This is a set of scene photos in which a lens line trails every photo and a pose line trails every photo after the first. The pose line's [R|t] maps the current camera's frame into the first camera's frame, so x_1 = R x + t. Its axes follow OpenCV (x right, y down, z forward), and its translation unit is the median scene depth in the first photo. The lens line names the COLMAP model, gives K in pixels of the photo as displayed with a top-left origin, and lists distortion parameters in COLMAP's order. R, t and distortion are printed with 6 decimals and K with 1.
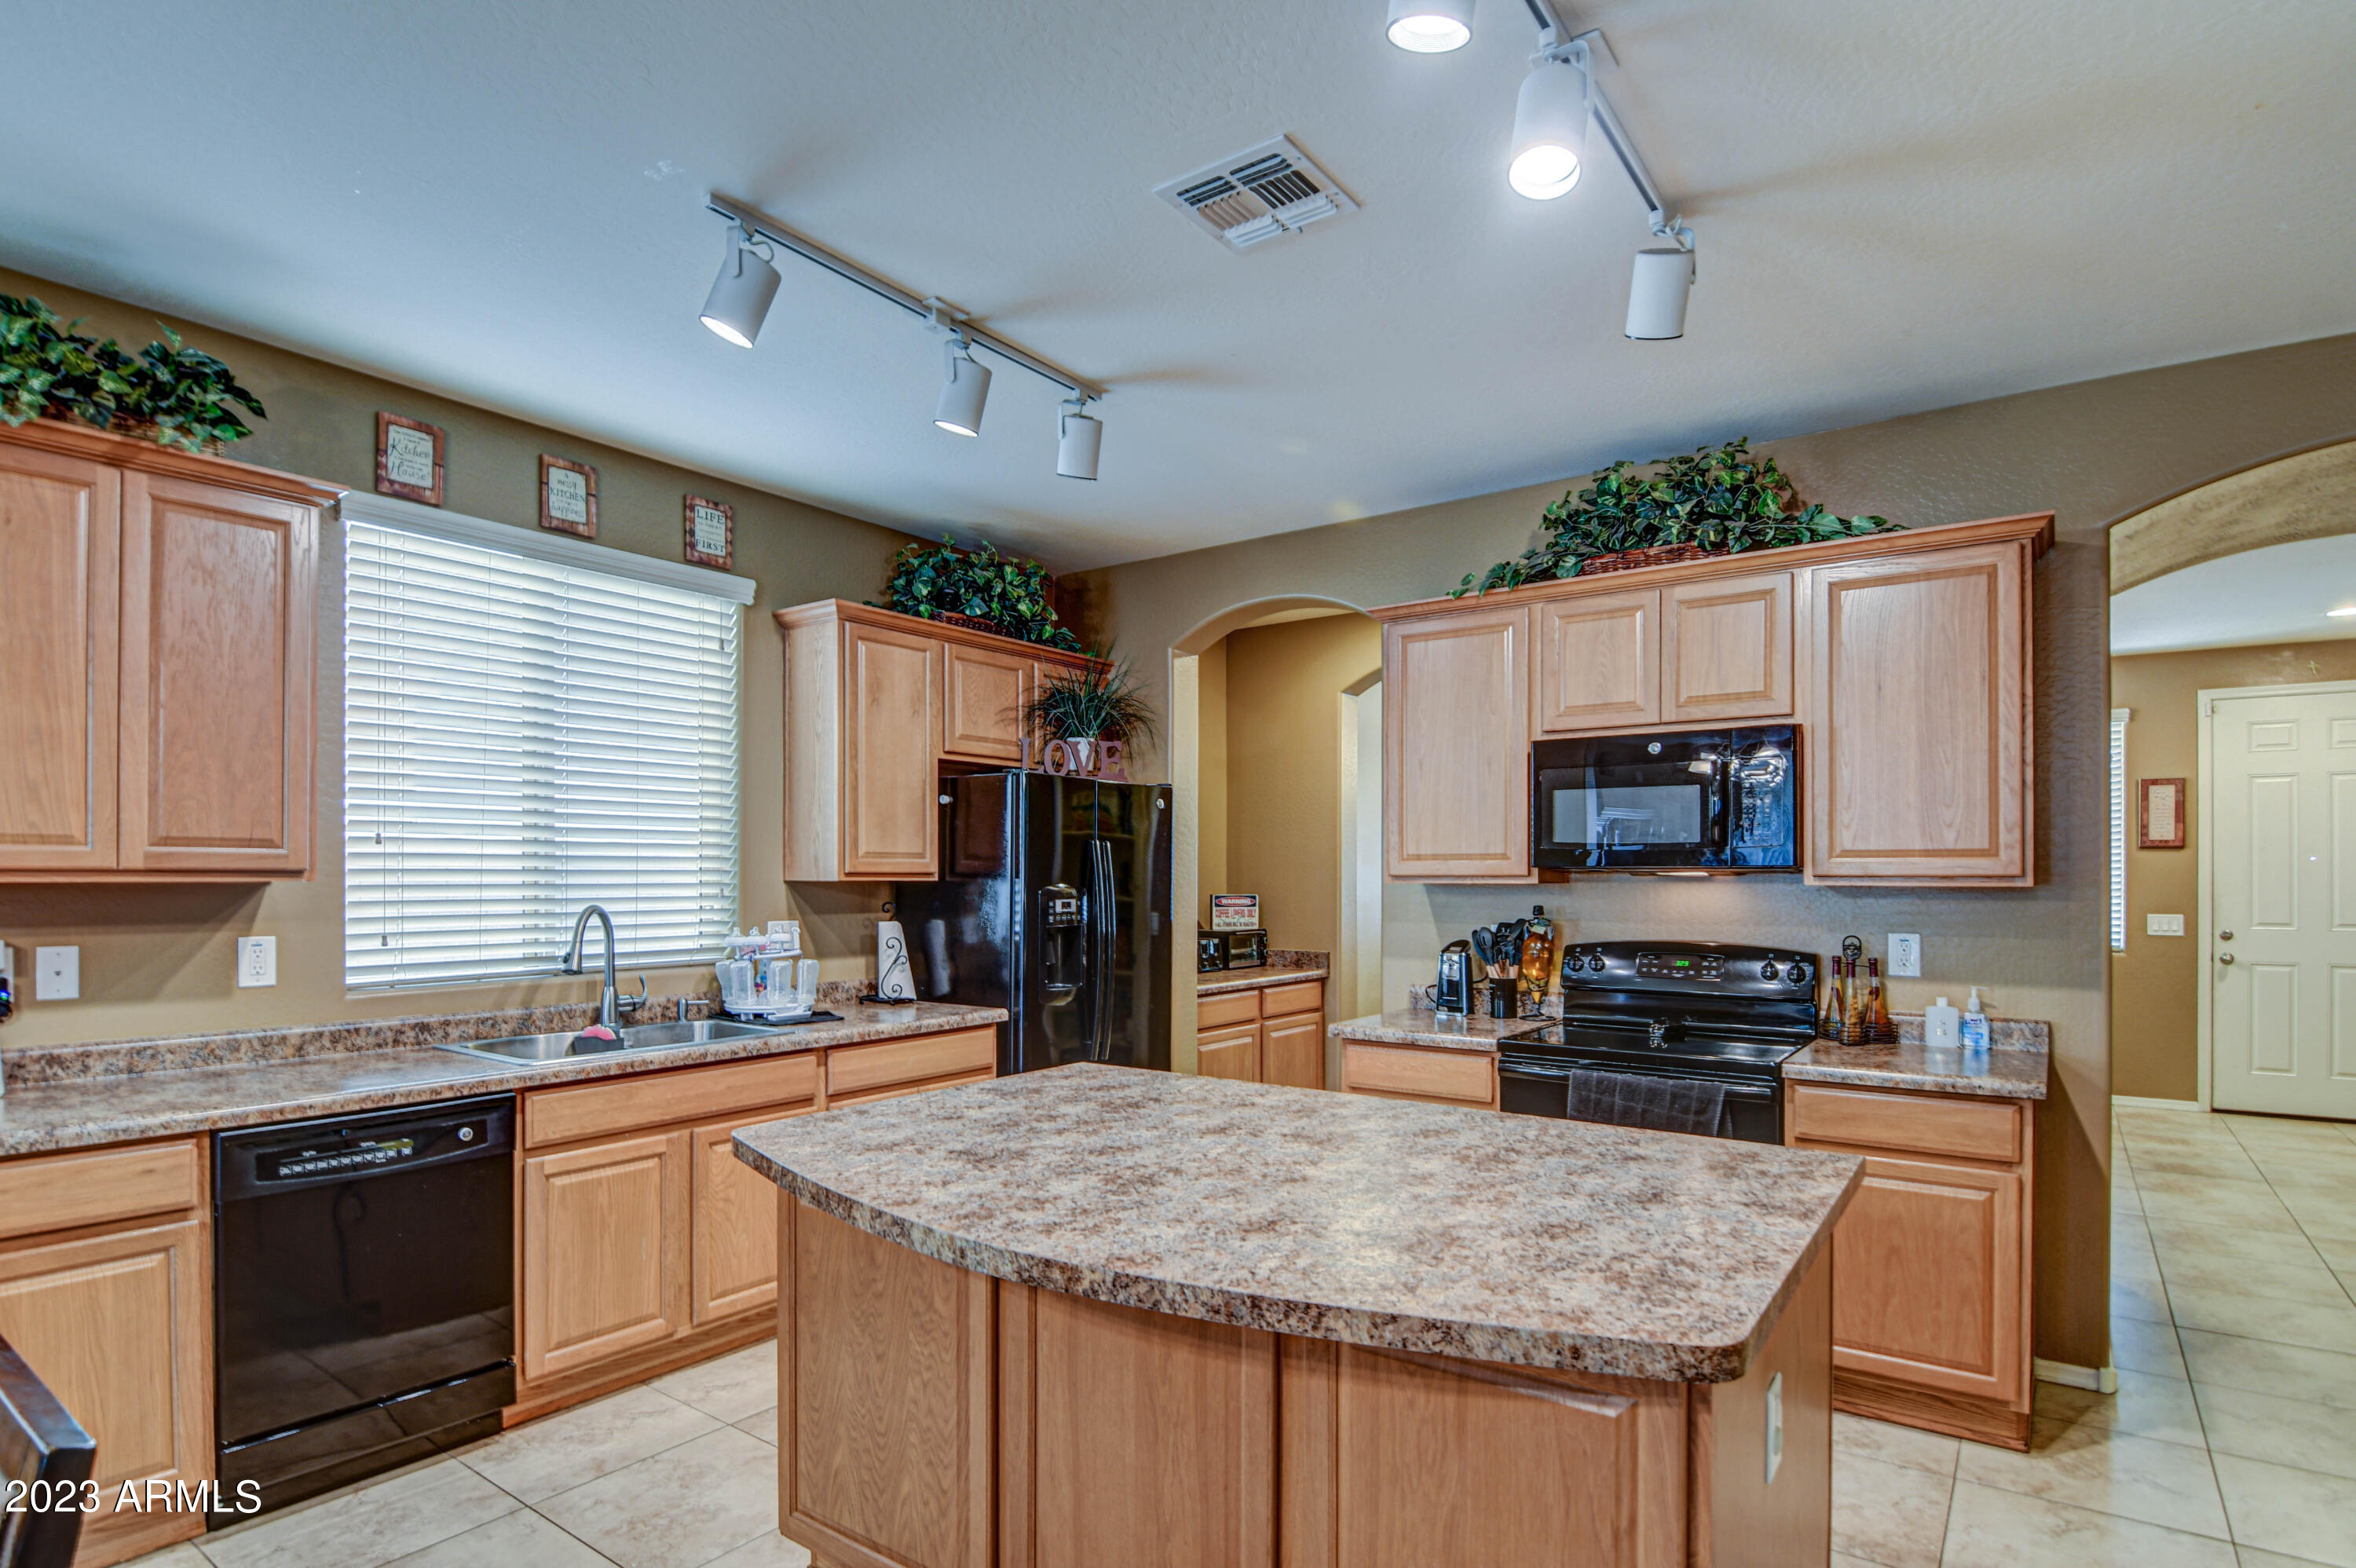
lens RADIAL K [[1213.1, 0, 1162.9], [0, 1213.1, 877.3], [0, 0, 1]] dist [-0.007770, -0.000786]
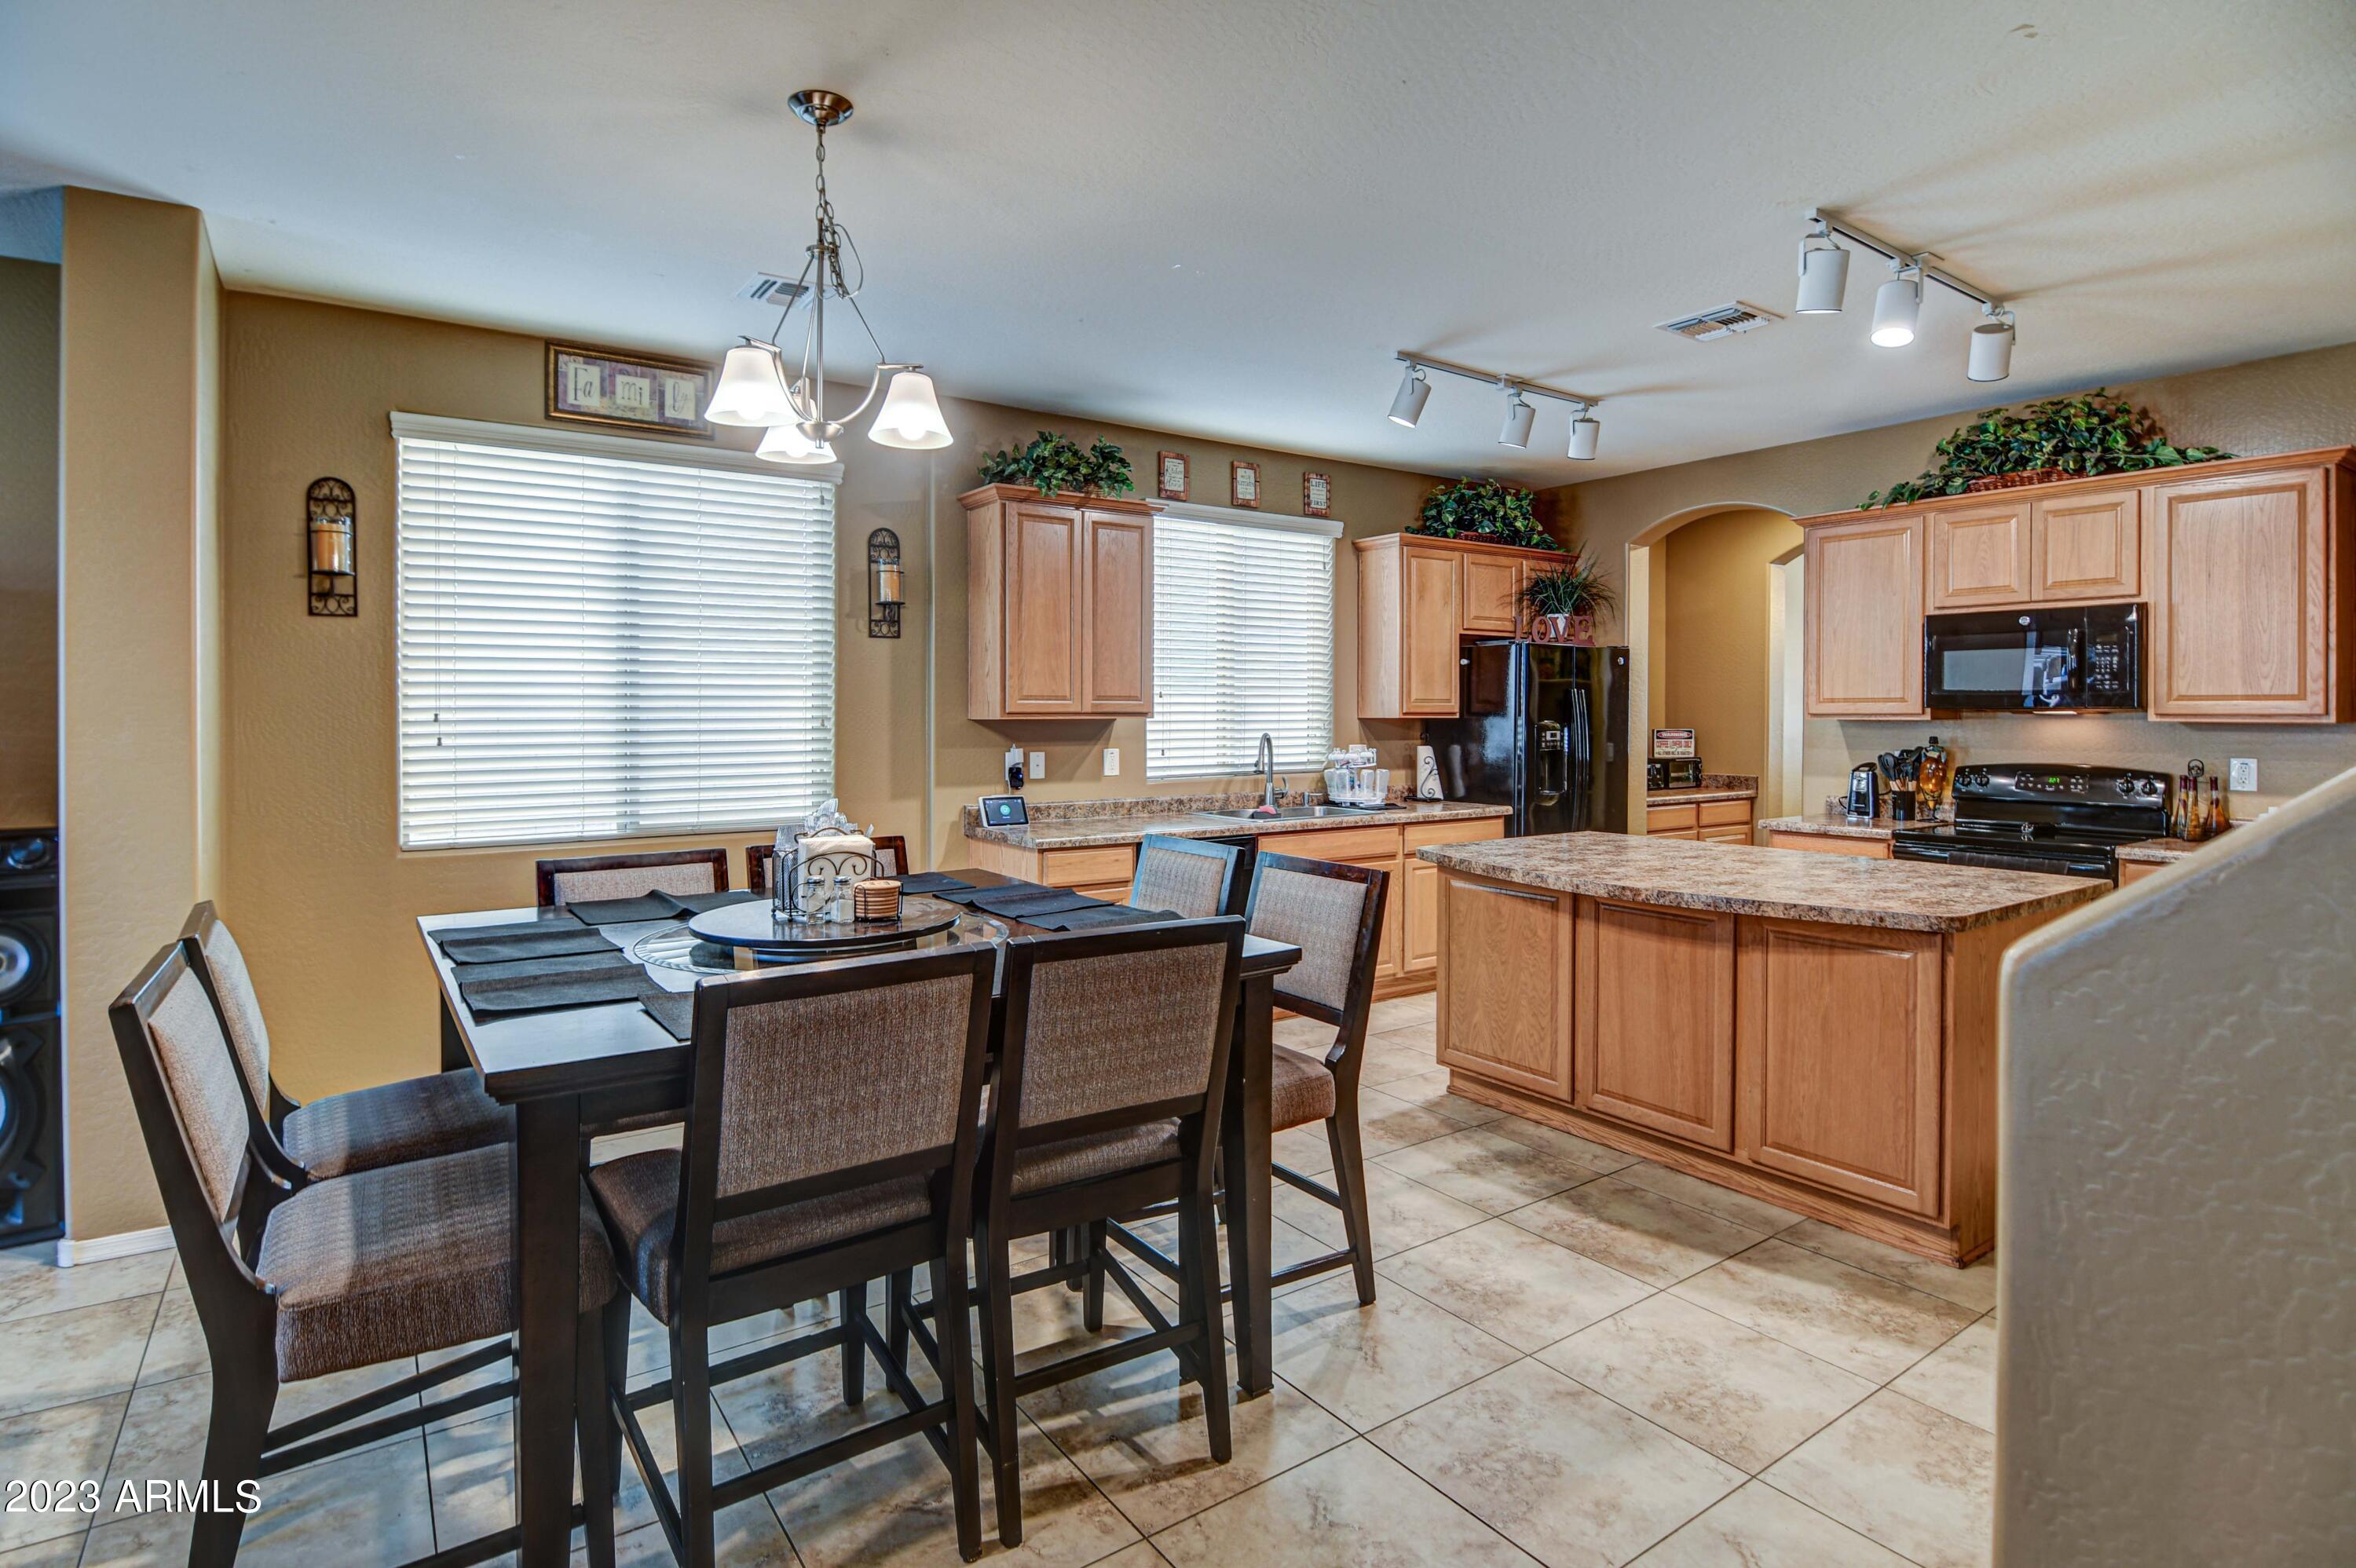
lens RADIAL K [[1177.7, 0, 1145.4], [0, 1177.7, 731.1], [0, 0, 1]] dist [-0.003977, -0.013837]
pose [[0.942441, 0.003398, -0.334354, -0.083509], [0.001075, 0.999912, 0.013193, -0.000531], [0.334369, -0.012793, 0.942355, -0.554892]]
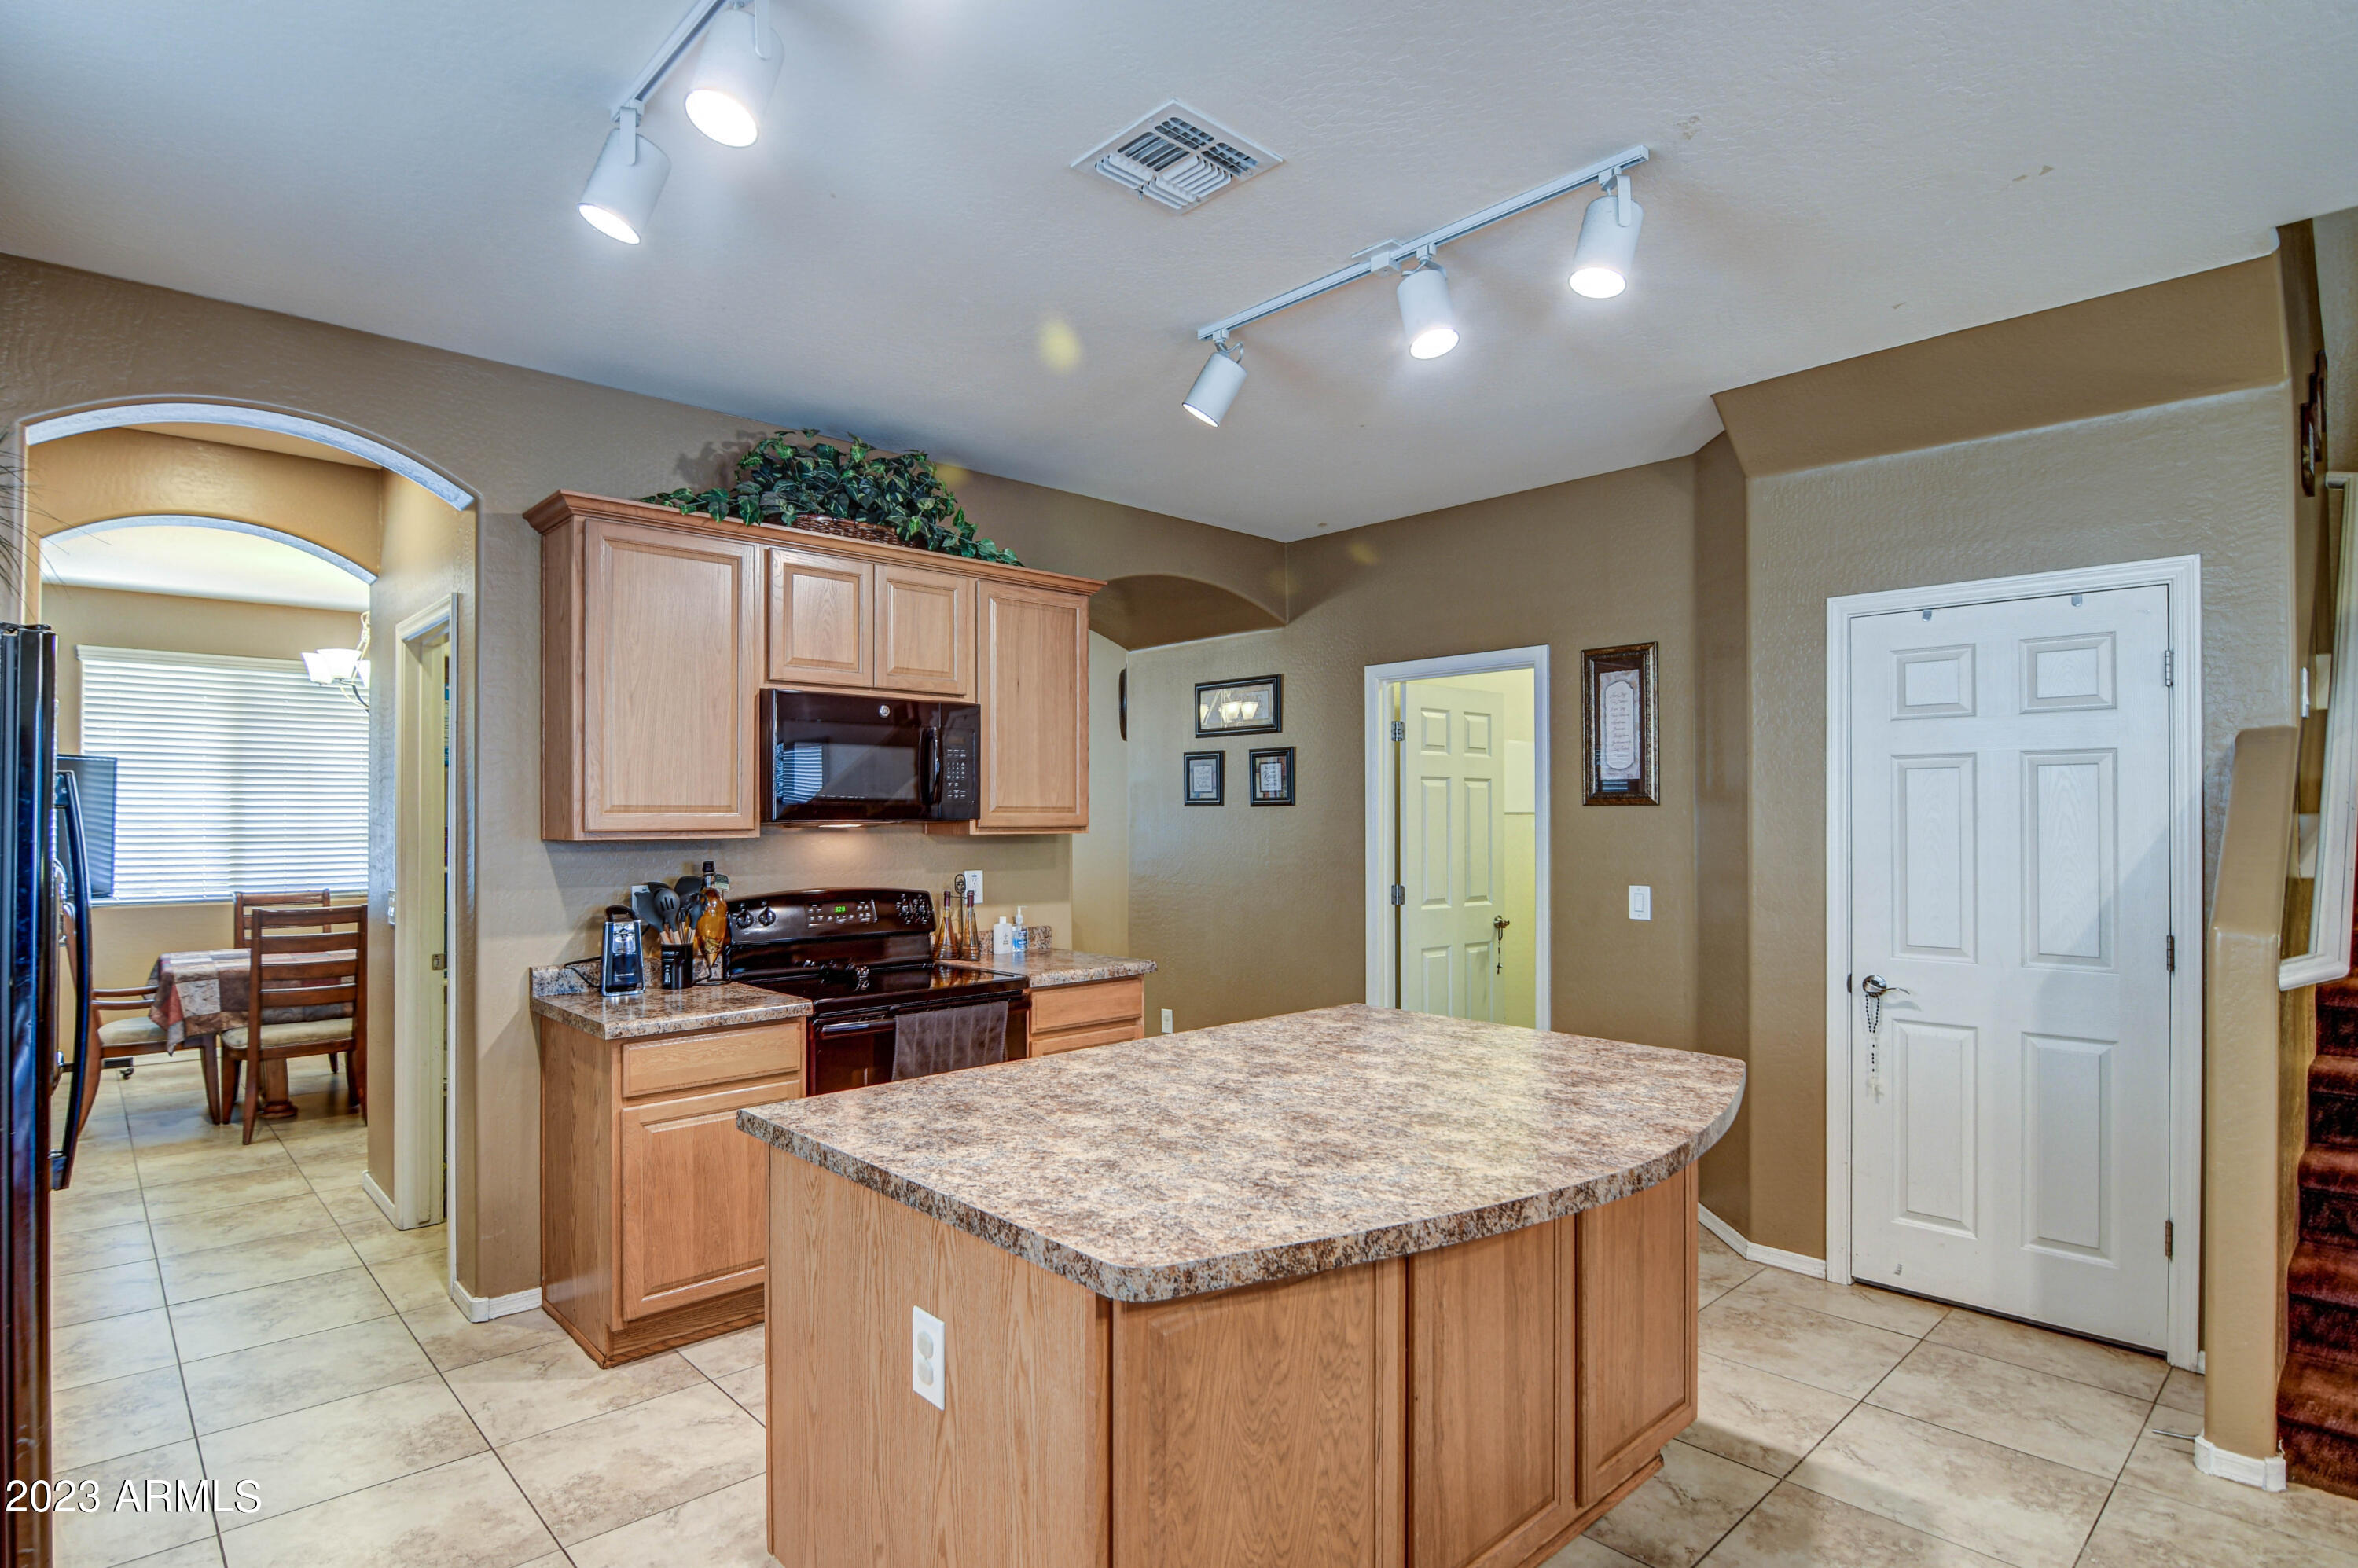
lens RADIAL K [[1195.5, 0, 1163.9], [0, 1195.5, 812.9], [0, 0, 1]] dist [-0.009961, -0.000213]
pose [[0.183301, 0.000683, 0.983057, -0.581843], [0.002944, 0.999995, -0.001244, -0.012458], [-0.983052, 0.003122, 0.183299, 0.537856]]
